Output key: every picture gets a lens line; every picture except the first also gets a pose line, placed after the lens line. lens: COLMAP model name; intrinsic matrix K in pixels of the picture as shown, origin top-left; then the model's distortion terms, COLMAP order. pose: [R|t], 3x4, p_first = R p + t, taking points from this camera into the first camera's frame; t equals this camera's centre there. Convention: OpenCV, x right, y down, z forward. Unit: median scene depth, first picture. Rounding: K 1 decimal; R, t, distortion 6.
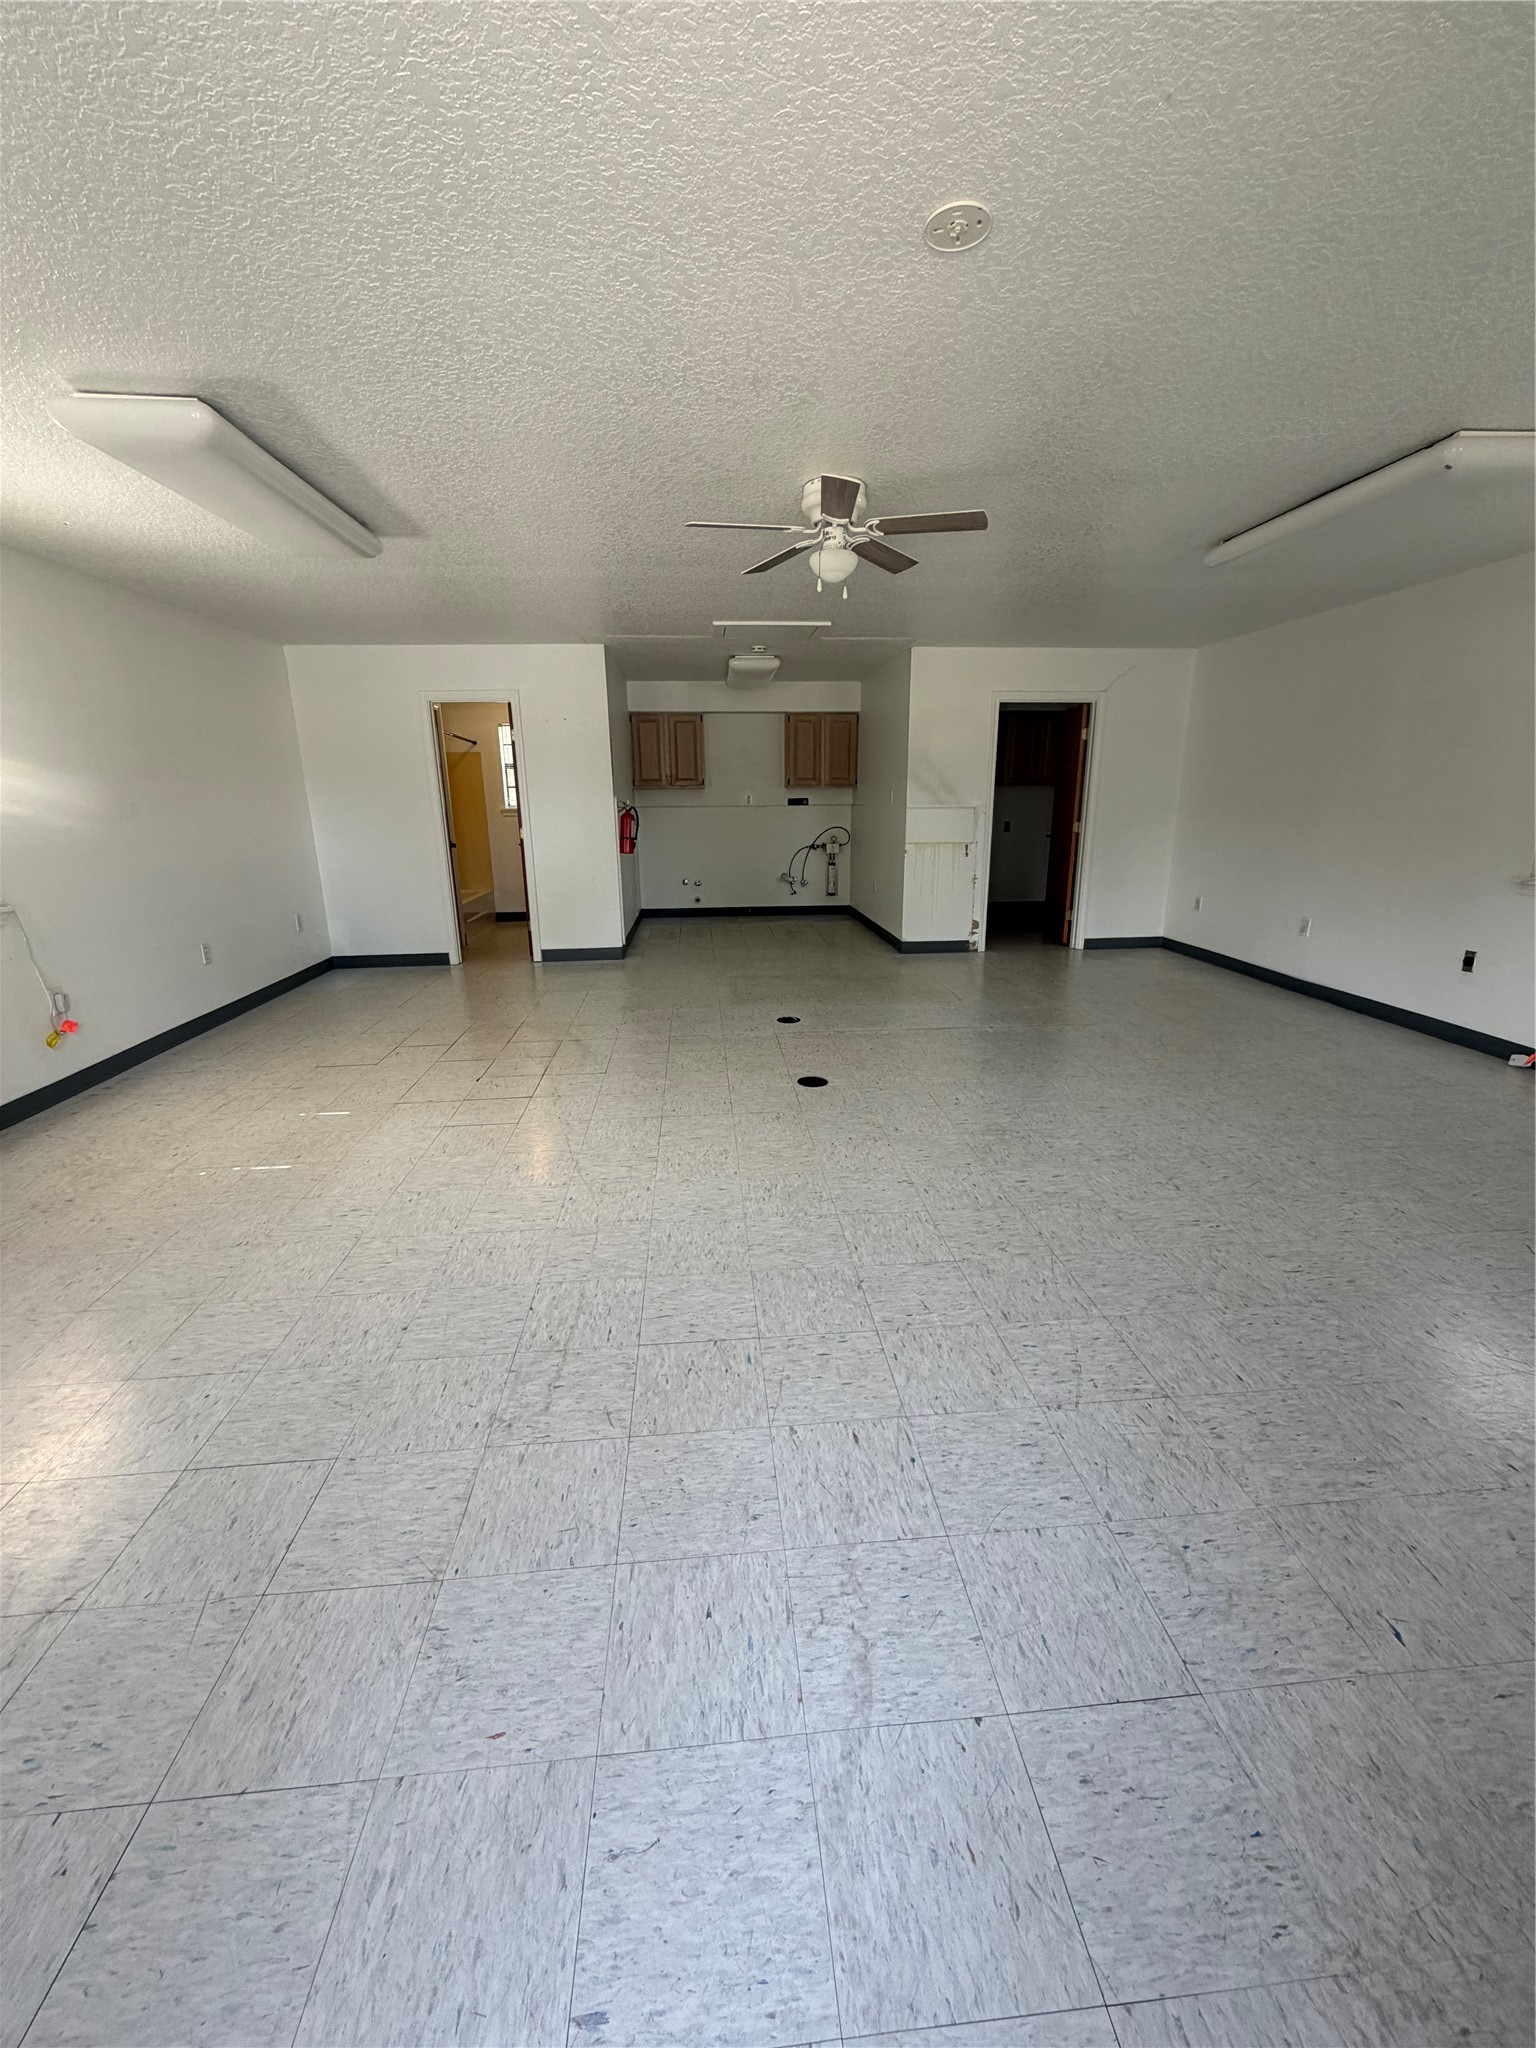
lens RADIAL K [[816.0, 0, 773.4], [0, 816.0, 1017.1], [0, 0, 1]] dist [-0.000748, 0.000200]
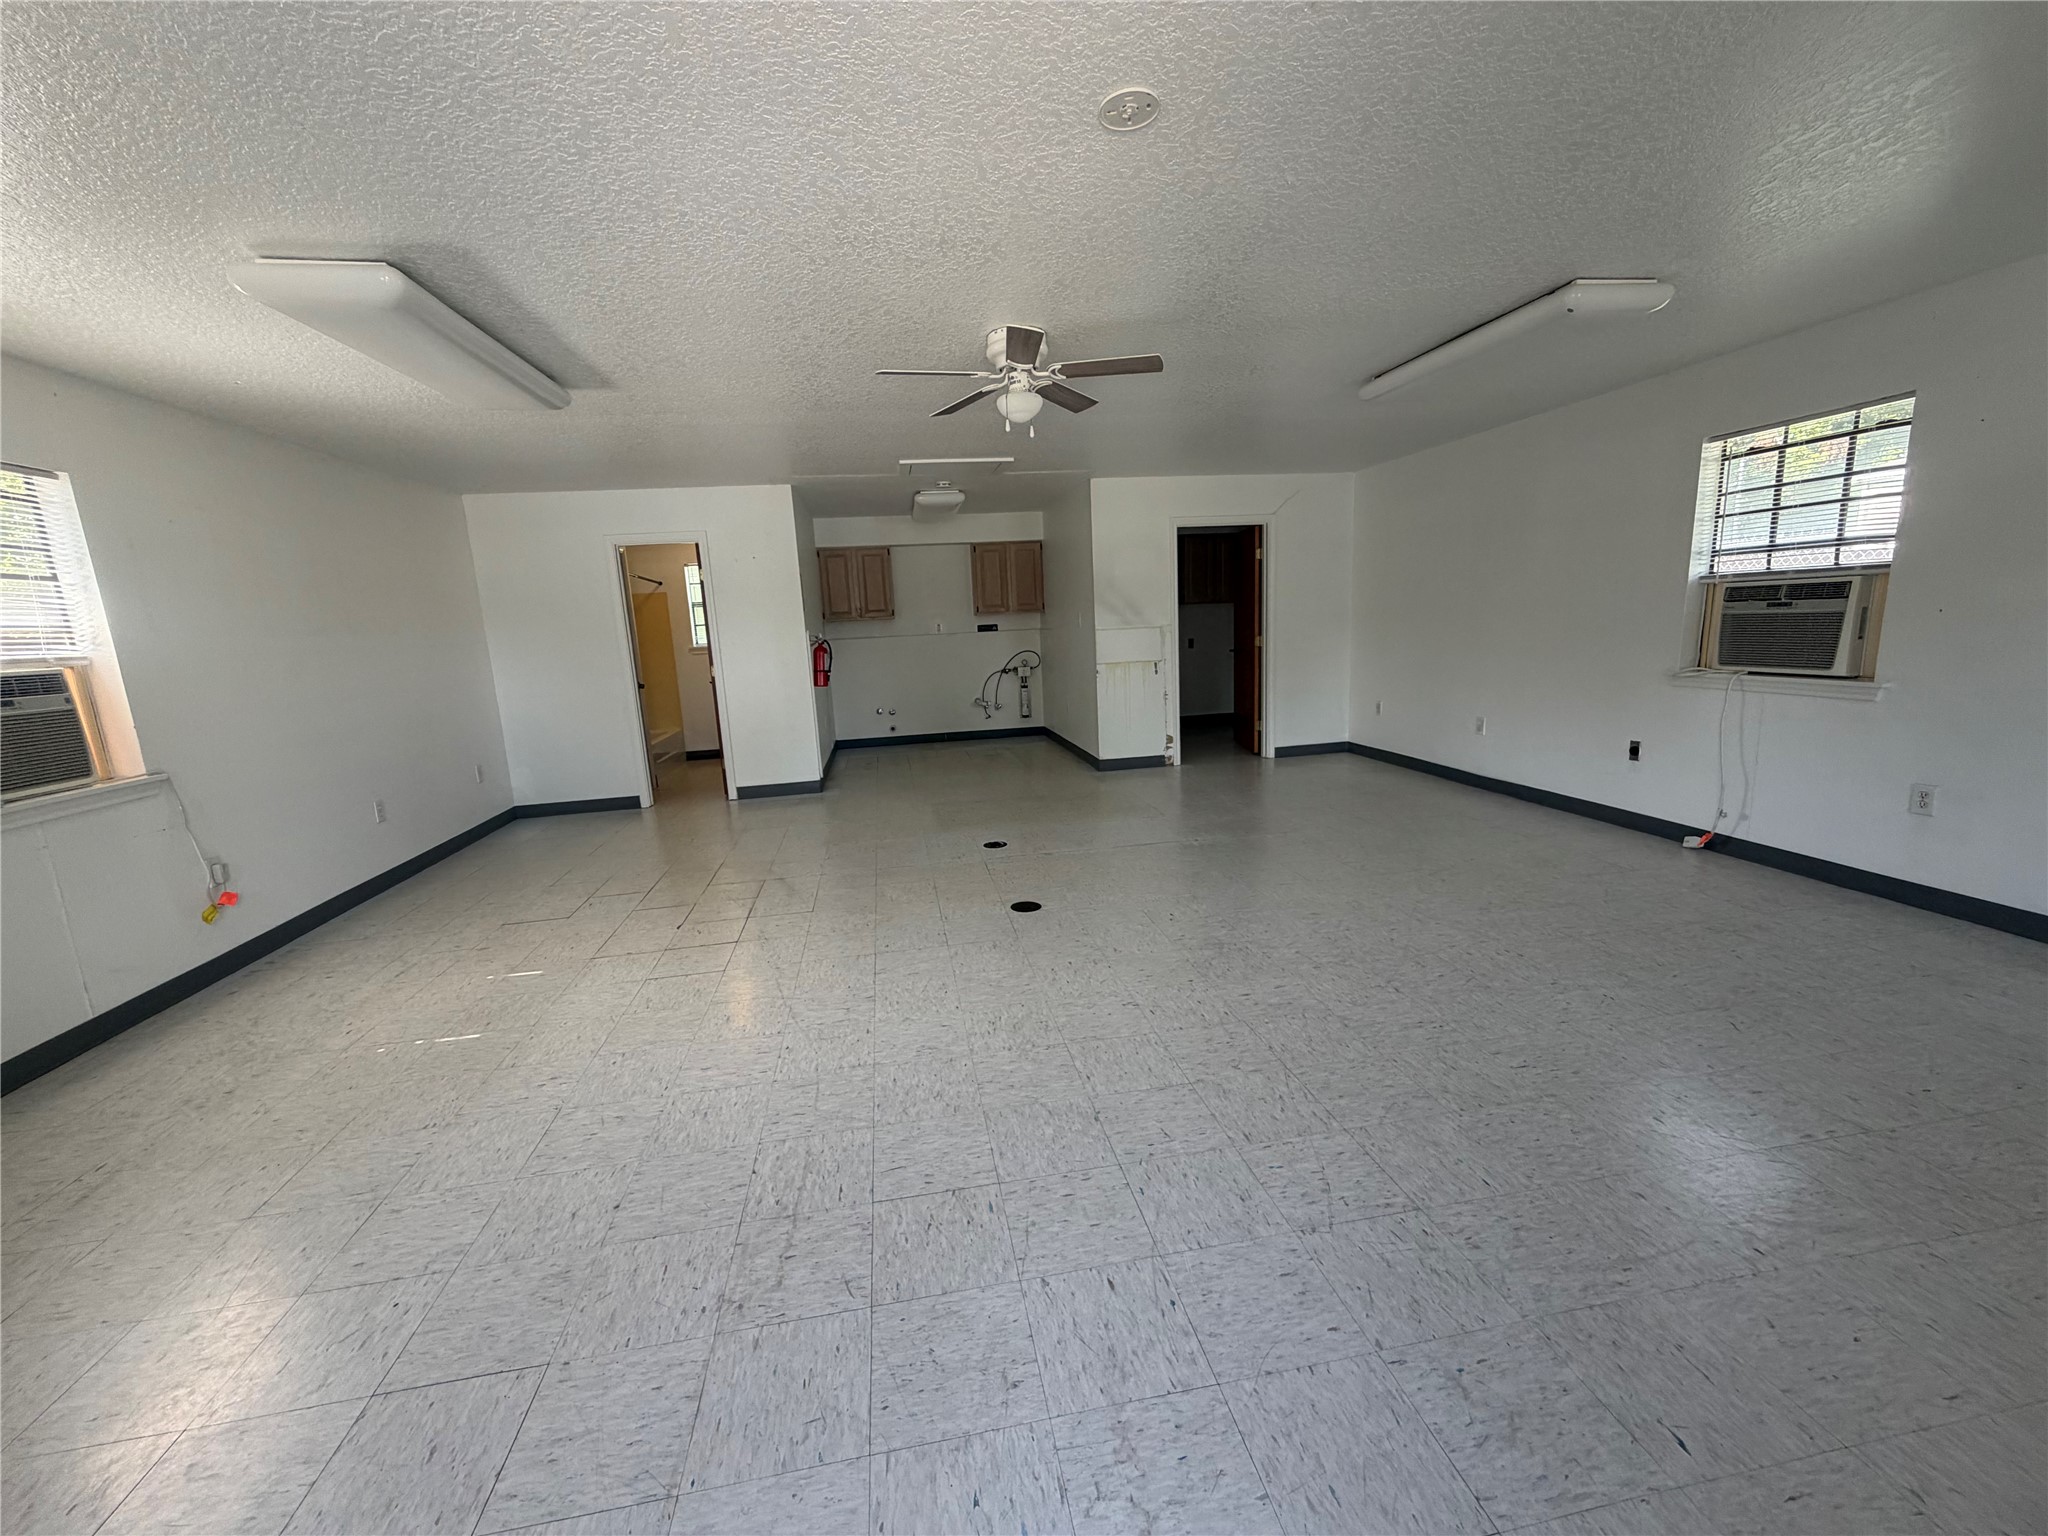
lens RADIAL K [[816.0, 0, 1022.6], [0, 816.0, 767.3], [0, 0, 1]] dist [-0.000748, 0.000200]
pose [[0.996060, -0.052859, 0.071207, -0.031485], [0.058826, 0.994686, -0.084493, -0.009267], [-0.066362, 0.088349, 0.993876, 0.003613]]
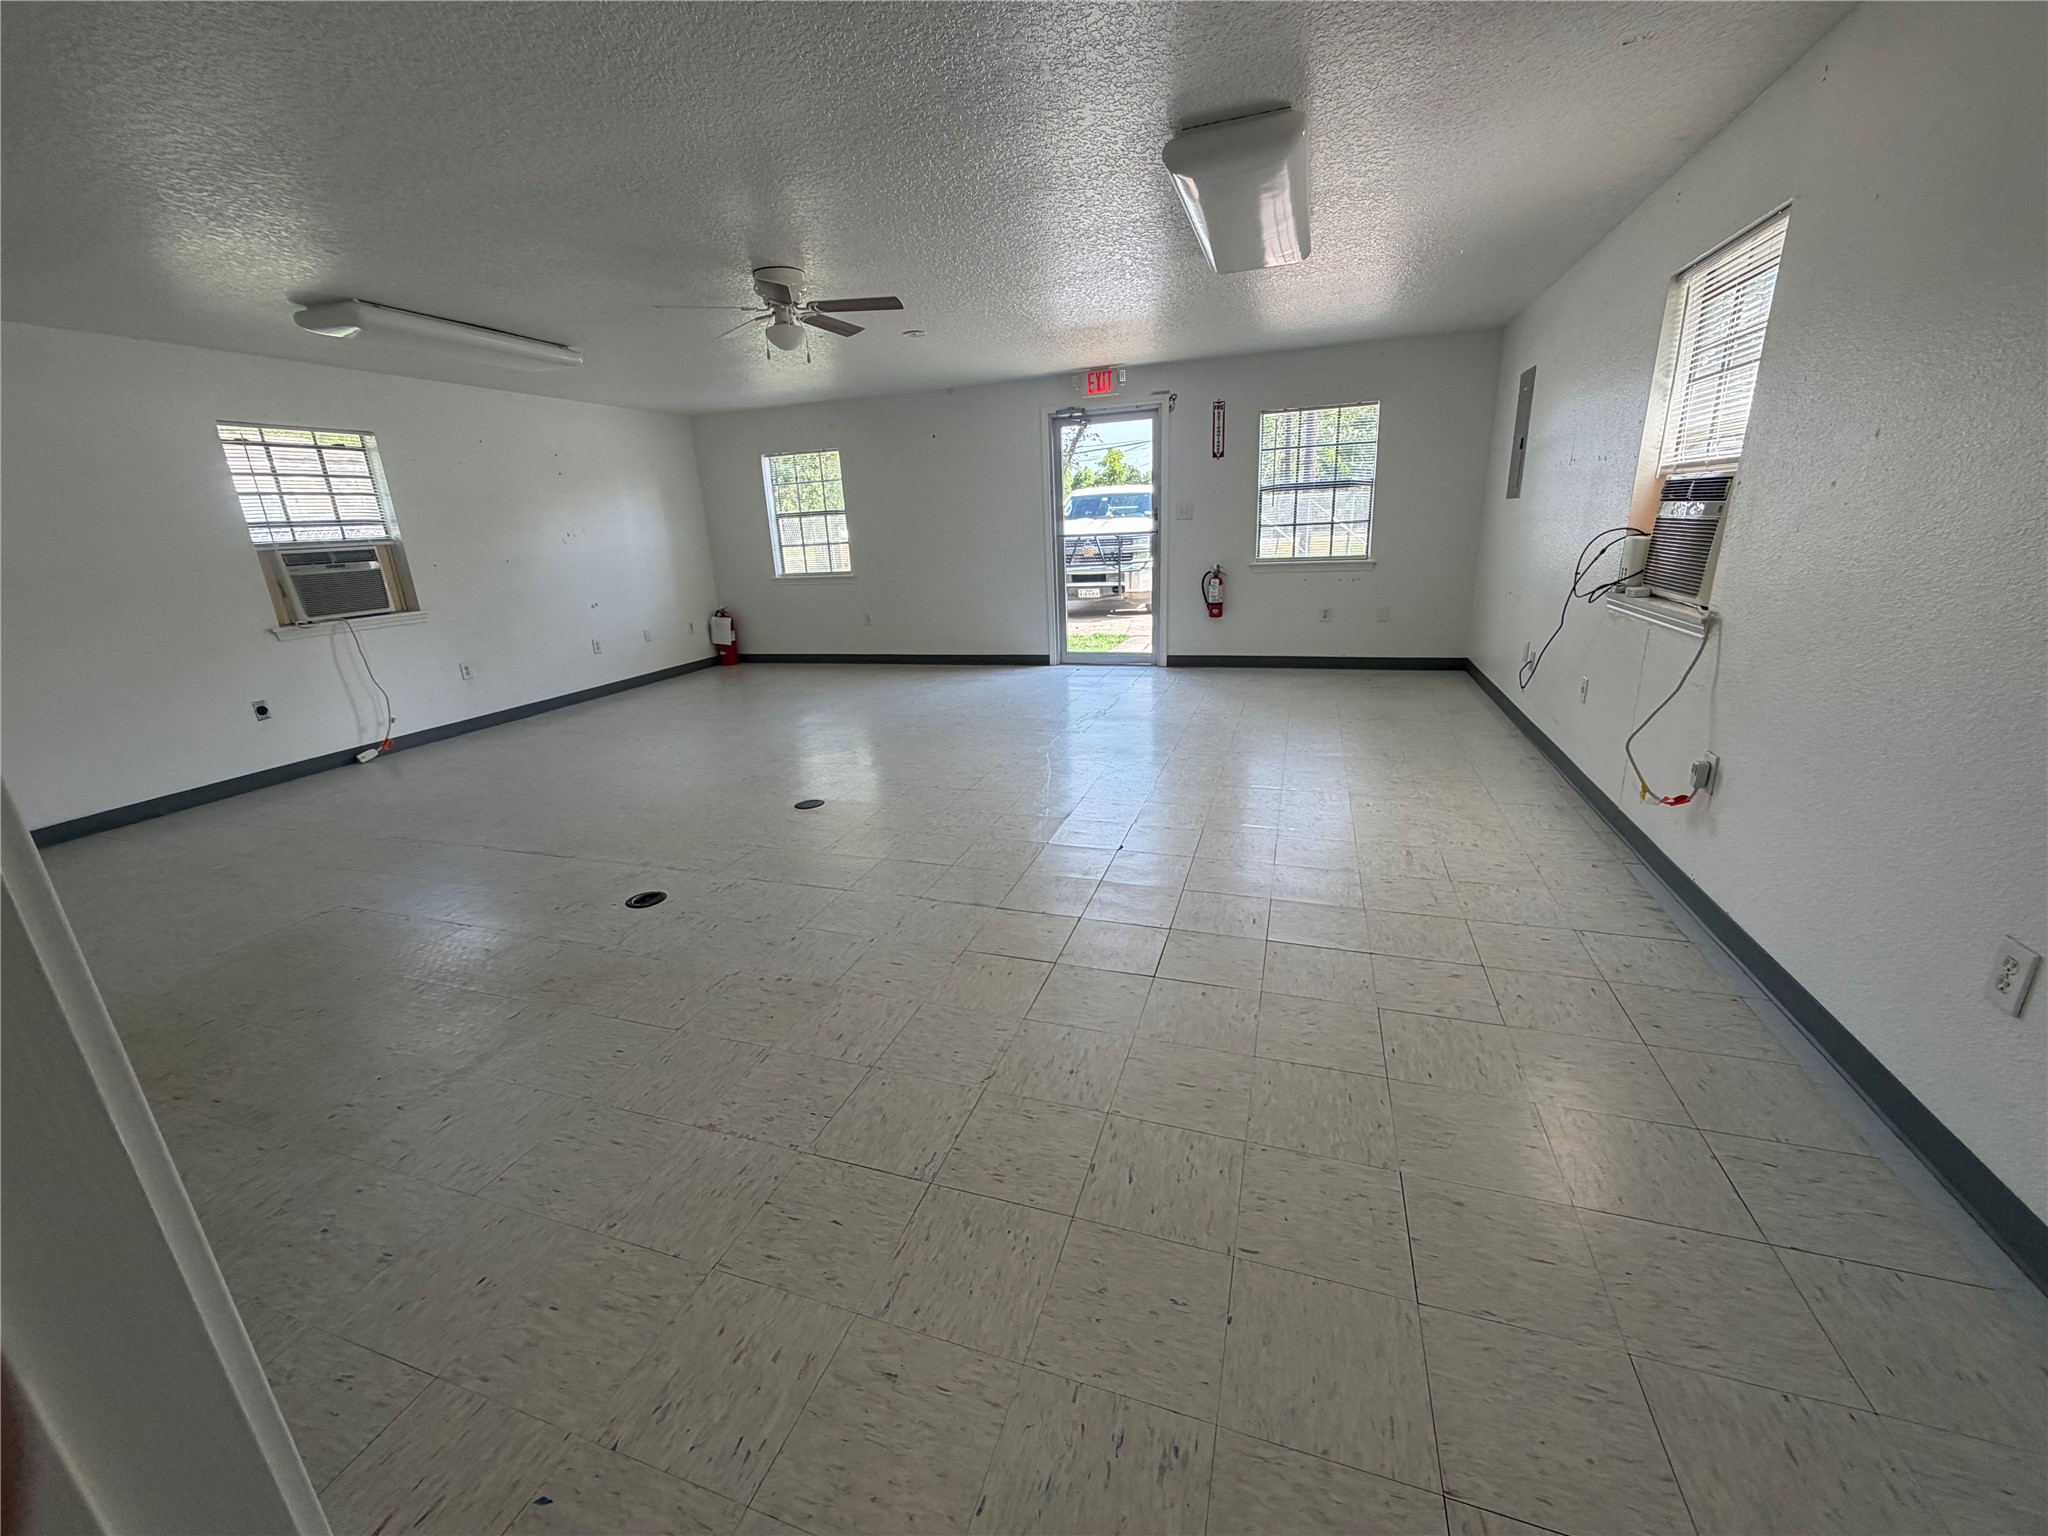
lens RADIAL K [[816.0, 0, 1027.5], [0, 816.0, 776.1], [0, 0, 1]] dist [-0.000748, 0.000200]
pose [[-0.915837, -0.065260, 0.396212, -1.082720], [0.161234, 0.843906, 0.511690, -0.770706], [-0.367759, 0.532508, -0.762358, 2.947696]]
